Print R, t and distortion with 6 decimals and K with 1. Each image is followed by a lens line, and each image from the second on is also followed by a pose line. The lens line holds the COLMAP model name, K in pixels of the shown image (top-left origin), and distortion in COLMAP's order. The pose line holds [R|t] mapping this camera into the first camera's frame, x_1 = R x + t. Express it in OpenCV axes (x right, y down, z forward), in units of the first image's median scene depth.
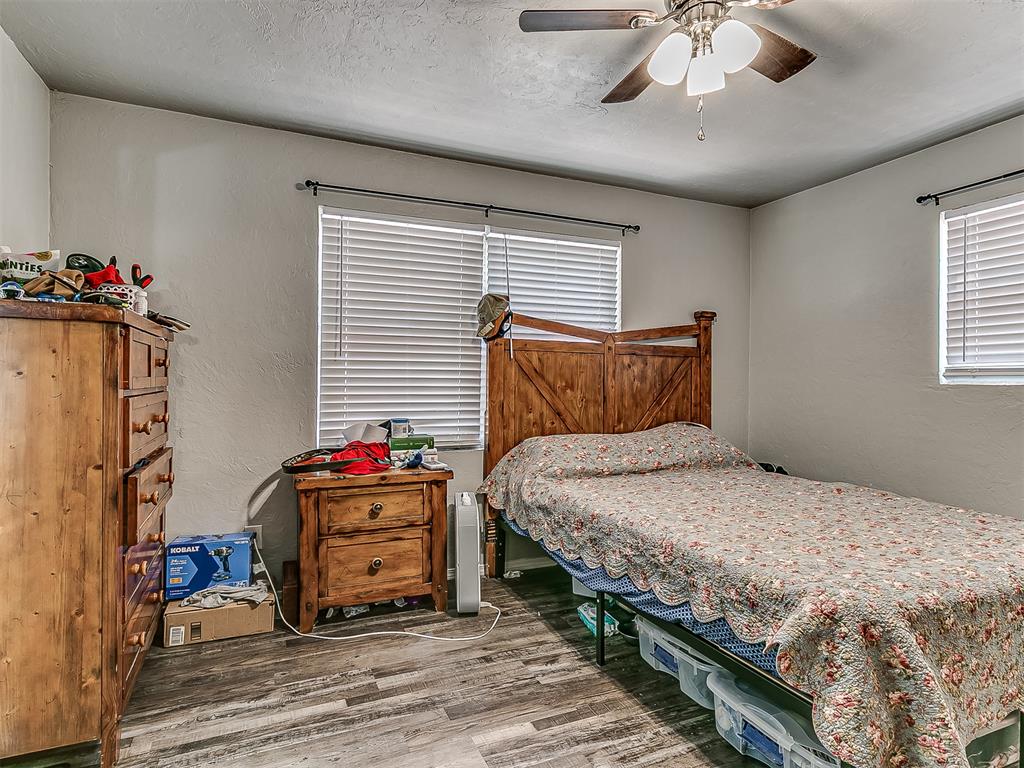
lens RADIAL K [[536.4, 0, 469.7], [0, 536.4, 384.3], [0, 0, 1]] dist [-0.000333, -0.001490]
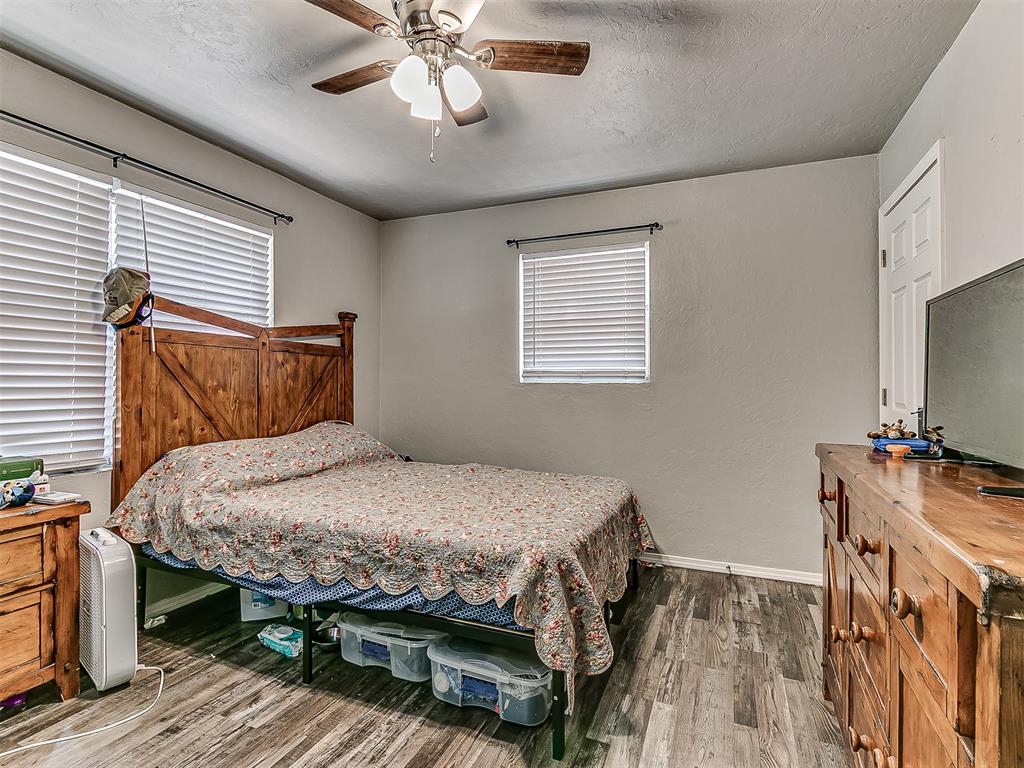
lens RADIAL K [[564.3, 0, 483.5], [0, 564.3, 378.0], [0, 0, 1]] dist [0.002274, -0.000895]
pose [[0.712646, 0.002631, 0.701519, -0.190064], [0.003099, 0.999971, -0.006898, -0.001997], [-0.701517, 0.007090, 0.712617, 0.063256]]
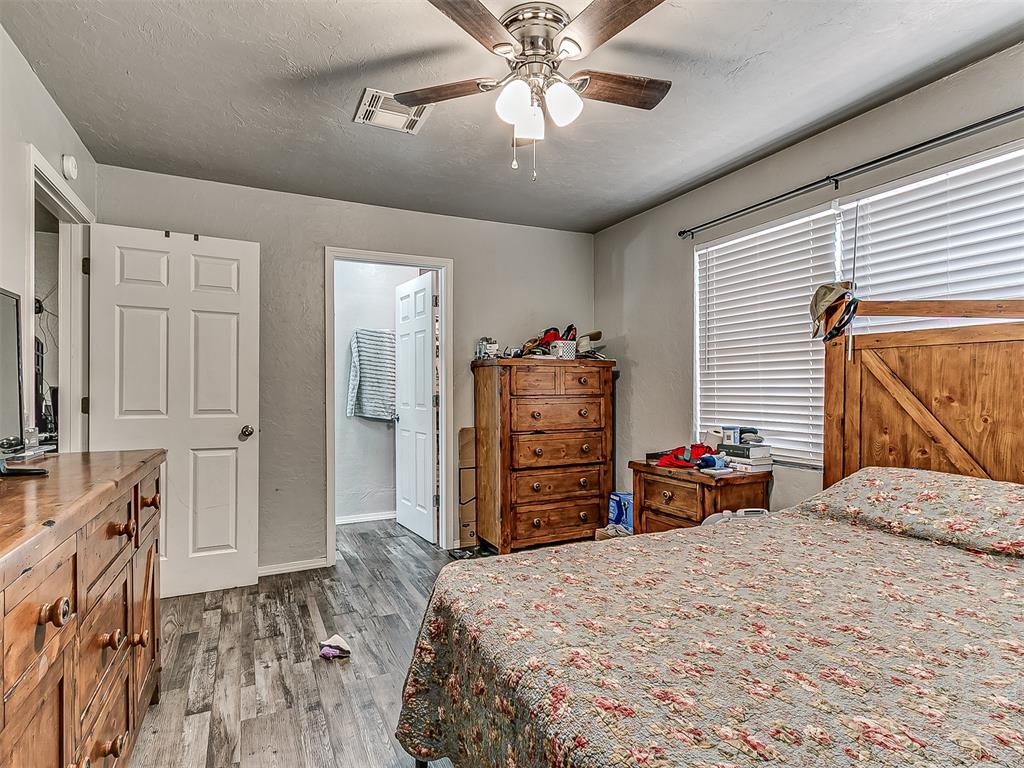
lens RADIAL K [[551.3, 0, 515.2], [0, 551.3, 389.9], [0, 0, 1]] dist [0.005265, -0.000866]
pose [[0.067763, -0.006046, -0.997683, 0.992347], [-0.000489, 0.999981, -0.006093, -0.001100], [0.997701, 0.000901, 0.067758, 0.541702]]
